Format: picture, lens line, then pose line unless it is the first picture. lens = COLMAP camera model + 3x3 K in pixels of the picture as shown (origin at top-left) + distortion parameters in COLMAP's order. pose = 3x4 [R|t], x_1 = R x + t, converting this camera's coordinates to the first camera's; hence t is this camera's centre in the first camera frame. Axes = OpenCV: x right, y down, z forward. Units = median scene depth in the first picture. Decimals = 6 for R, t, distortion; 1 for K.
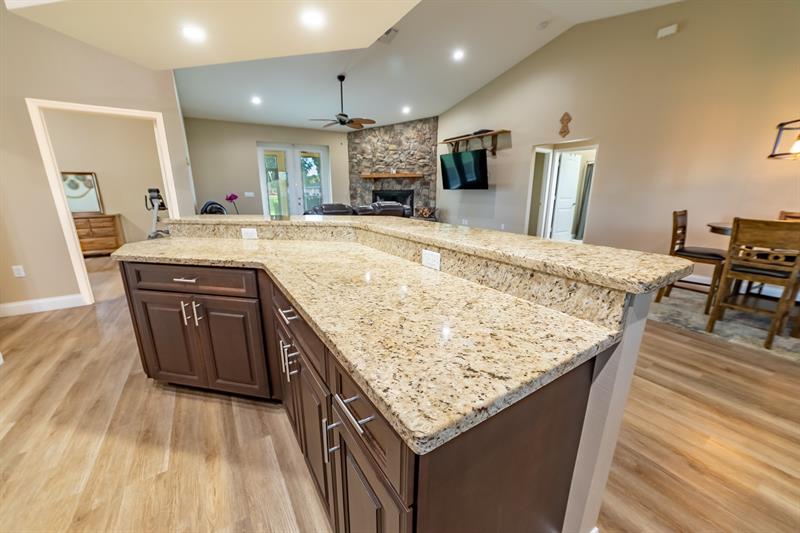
lens RADIAL K [[304.3, 0, 398.2], [0, 304.3, 266.5], [0, 0, 1]] dist [-0.031709, 0.014628]
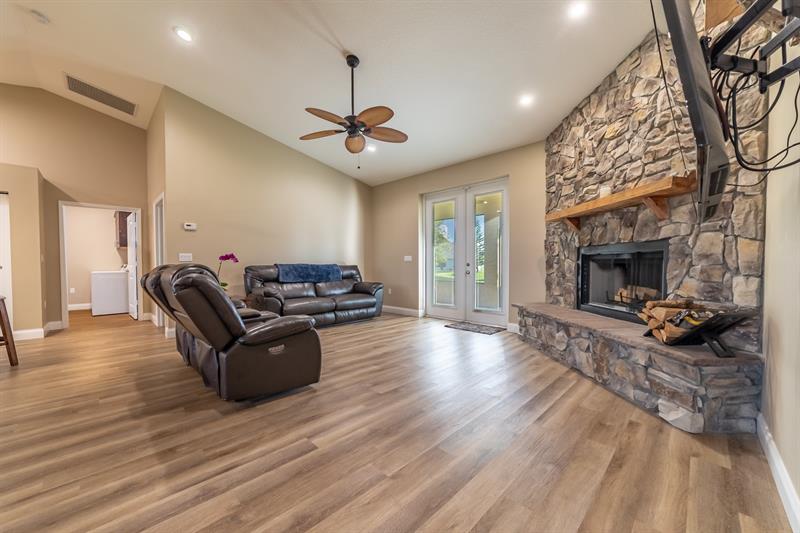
lens RADIAL K [[305.2, 0, 396.8], [0, 305.2, 270.1], [0, 0, 1]] dist [-0.027503, 0.009724]
pose [[0.214129, 0.022188, -0.976553, 0.302630], [-0.237681, 0.970878, -0.030057, -0.168130], [0.947447, 0.238545, 0.213167, 0.767726]]
